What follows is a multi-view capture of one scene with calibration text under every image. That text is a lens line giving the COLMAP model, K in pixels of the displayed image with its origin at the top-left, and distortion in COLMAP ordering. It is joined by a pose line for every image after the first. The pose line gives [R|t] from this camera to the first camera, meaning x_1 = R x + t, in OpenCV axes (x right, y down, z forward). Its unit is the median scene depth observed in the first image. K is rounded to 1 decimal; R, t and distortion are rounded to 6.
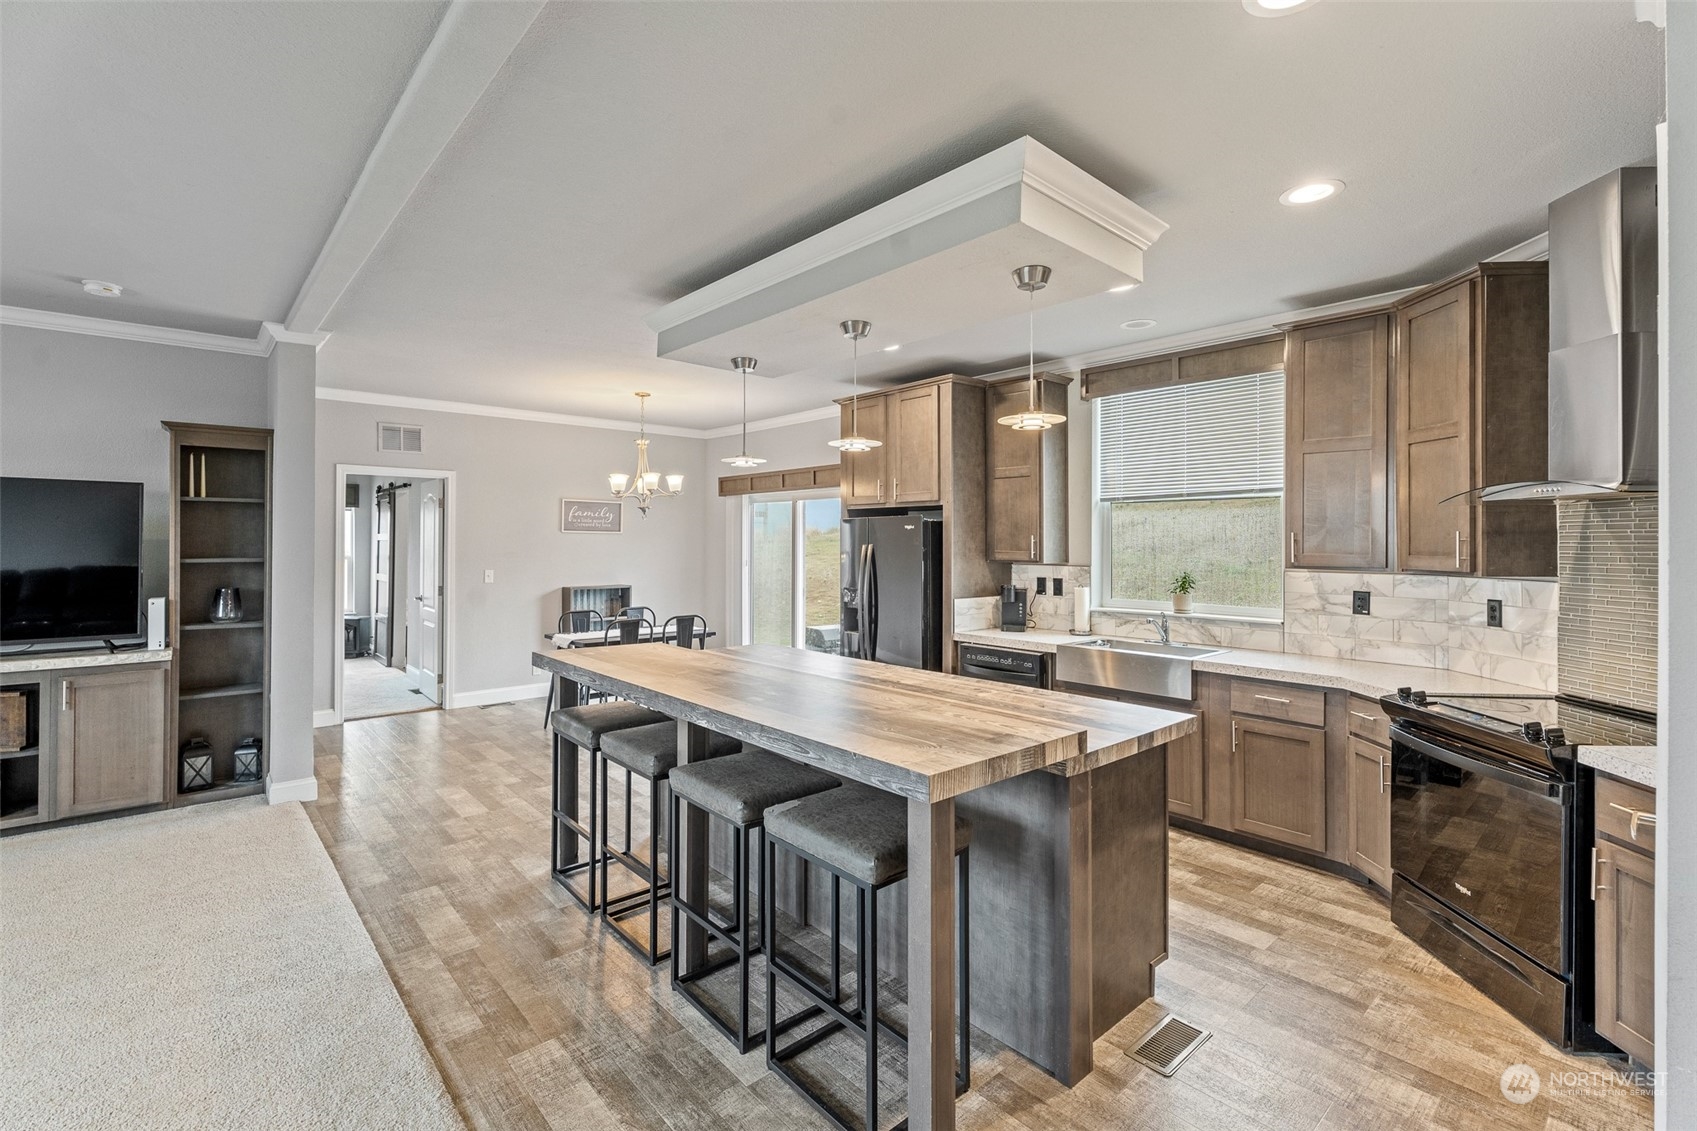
lens RADIAL K [[763.7, 0, 862.3], [0, 763.7, 534.6], [0, 0, 1]] dist [0.000106, 0.000159]
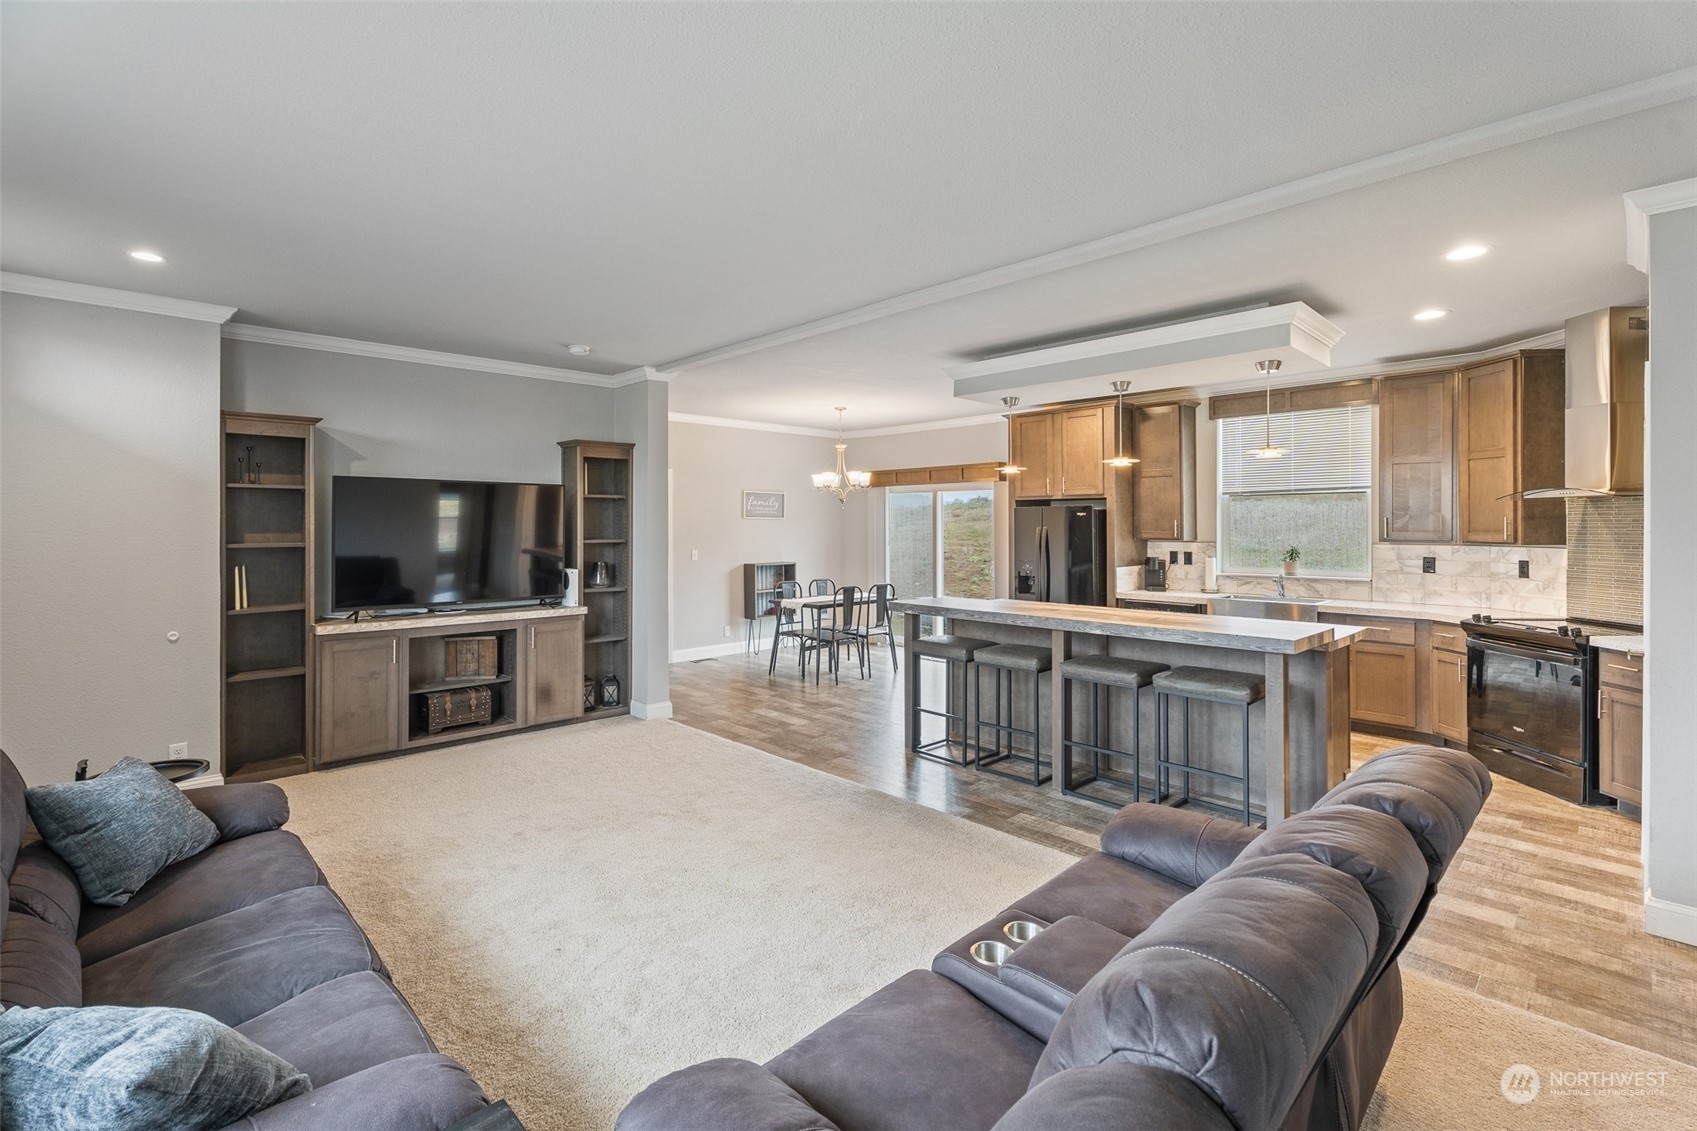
lens RADIAL K [[776.2, 0, 854.7], [0, 776.2, 519.6], [0, 0, 1]] dist [-0.000246, 0.000319]
pose [[0.999112, -0.004567, 0.041887, -0.487901], [0.004466, 0.999987, 0.002499, -0.006472], [-0.041898, -0.002310, 0.999119, -0.424029]]
